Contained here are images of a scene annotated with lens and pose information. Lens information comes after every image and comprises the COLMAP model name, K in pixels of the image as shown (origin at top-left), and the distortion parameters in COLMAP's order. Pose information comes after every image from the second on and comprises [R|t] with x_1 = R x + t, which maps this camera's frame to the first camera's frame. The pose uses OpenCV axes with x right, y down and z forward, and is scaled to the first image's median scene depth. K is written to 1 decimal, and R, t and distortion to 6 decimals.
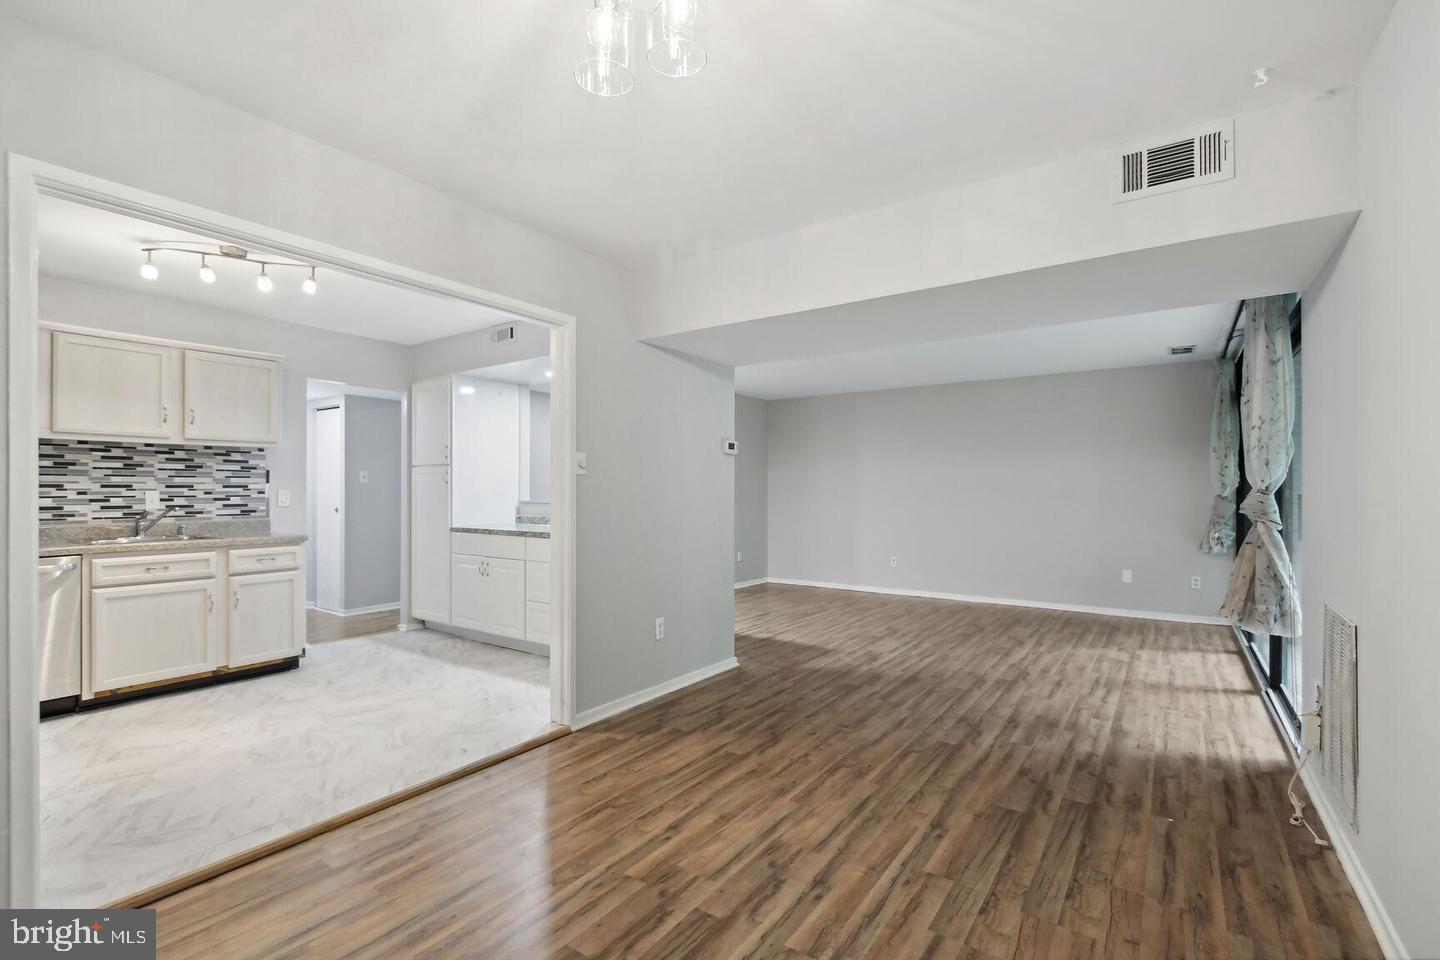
lens RADIAL K [[640.8, 0, 724.8], [0, 640.8, 493.5], [0, 0, 1]] dist [0.001376, -0.004818]
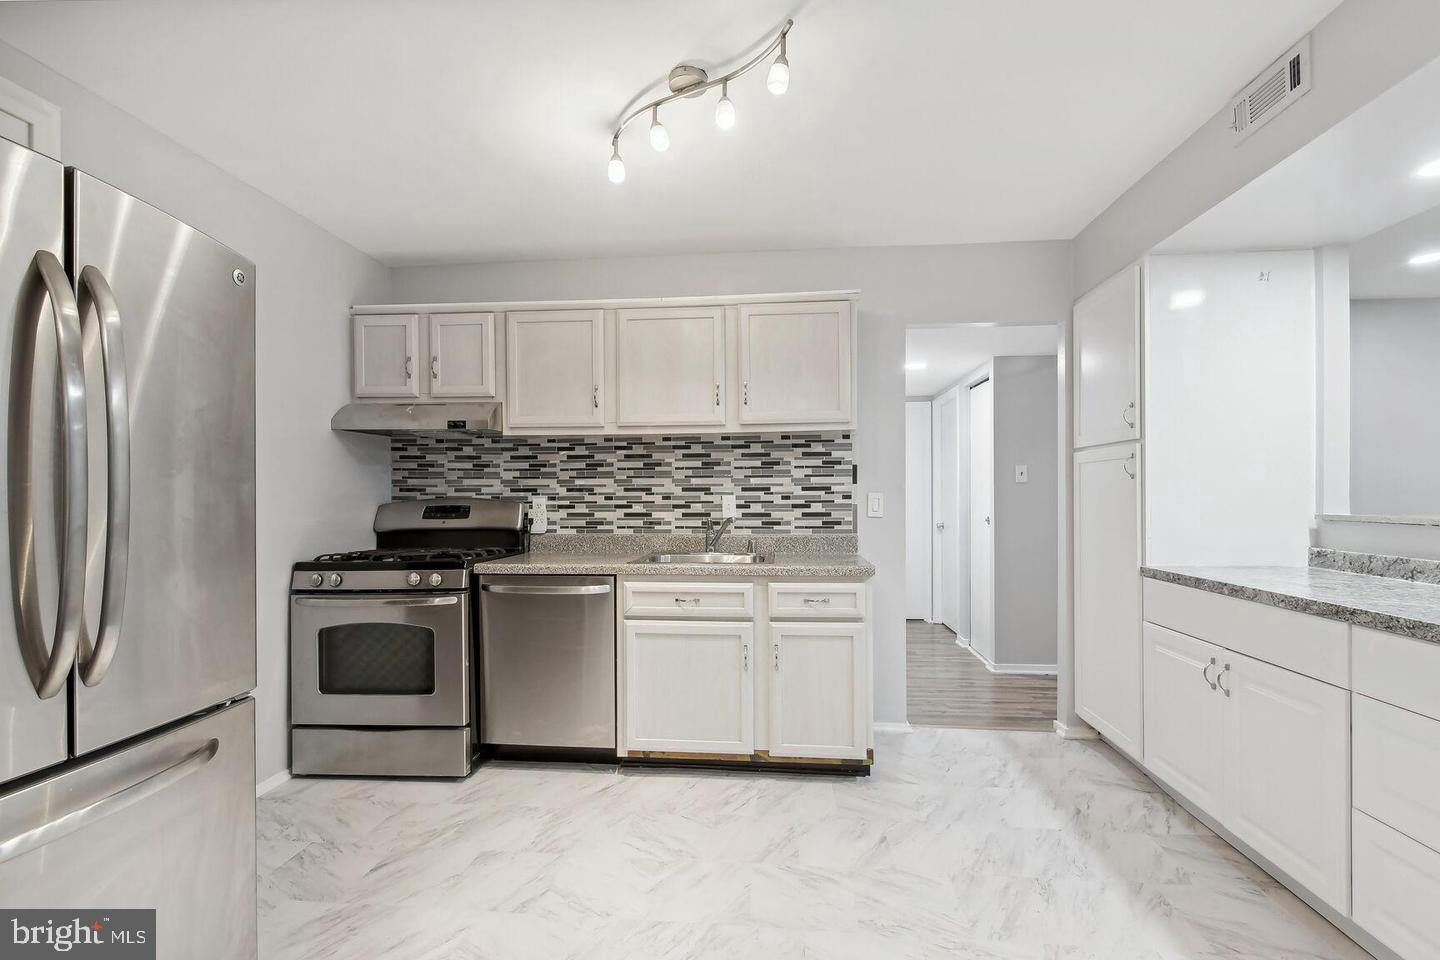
lens RADIAL K [[640.8, 0, 724.8], [0, 640.8, 493.5], [0, 0, 1]] dist [0.001376, -0.004818]
pose [[0.500345, -0.004794, -0.865813, -0.189668], [0.001093, 0.999987, -0.004906, -0.001824], [0.865825, 0.001508, 0.500344, 0.559378]]
